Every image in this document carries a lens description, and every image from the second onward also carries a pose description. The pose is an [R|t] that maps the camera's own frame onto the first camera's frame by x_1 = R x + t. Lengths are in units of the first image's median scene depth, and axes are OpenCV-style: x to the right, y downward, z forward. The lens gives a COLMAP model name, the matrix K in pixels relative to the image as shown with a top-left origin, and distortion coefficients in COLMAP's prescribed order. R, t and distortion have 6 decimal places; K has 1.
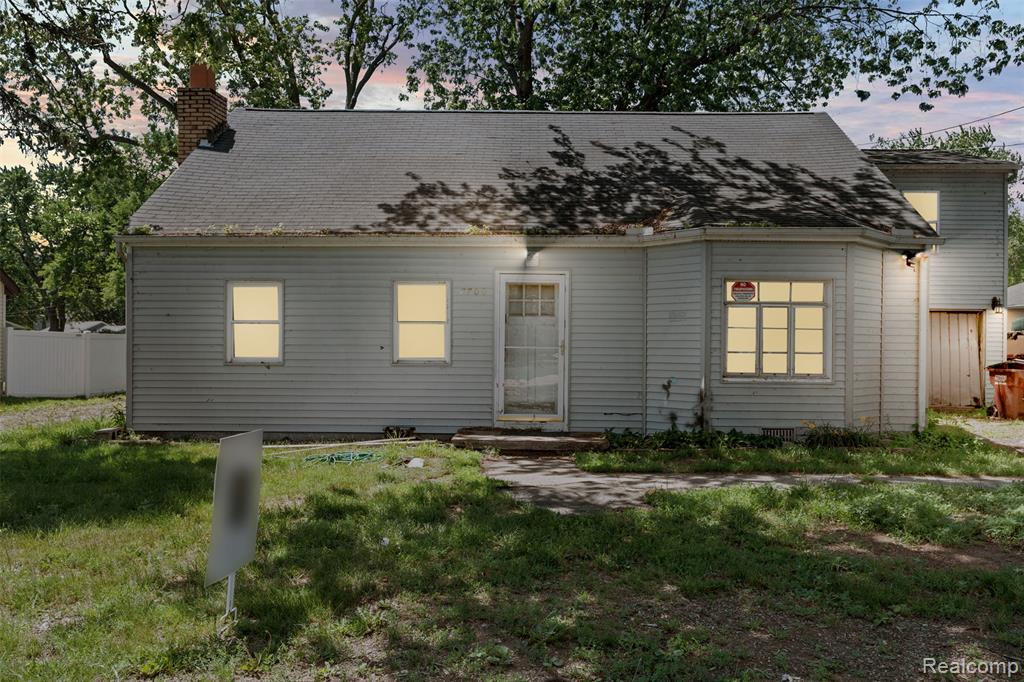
lens RADIAL K [[827.2, 0, 511.5], [0, 827.2, 342.4], [0, 0, 1]] dist [0.008278, 0.014704]
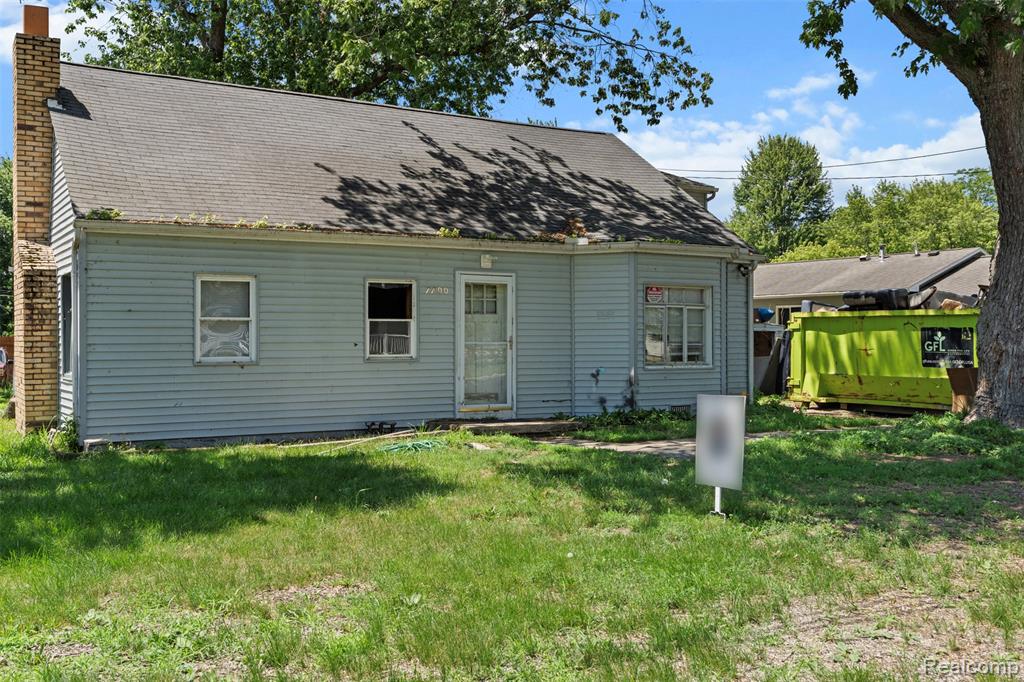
lens RADIAL K [[1034.8, 0, 511.9], [0, 1034.8, 339.4], [0, 0, 1]] dist [-0.009272, 0.000000]
pose [[0.842596, -0.008364, 0.538482, -0.678125], [0.008361, 0.999962, 0.002448, -0.001308], [-0.538482, 0.002440, 0.842633, -0.160530]]
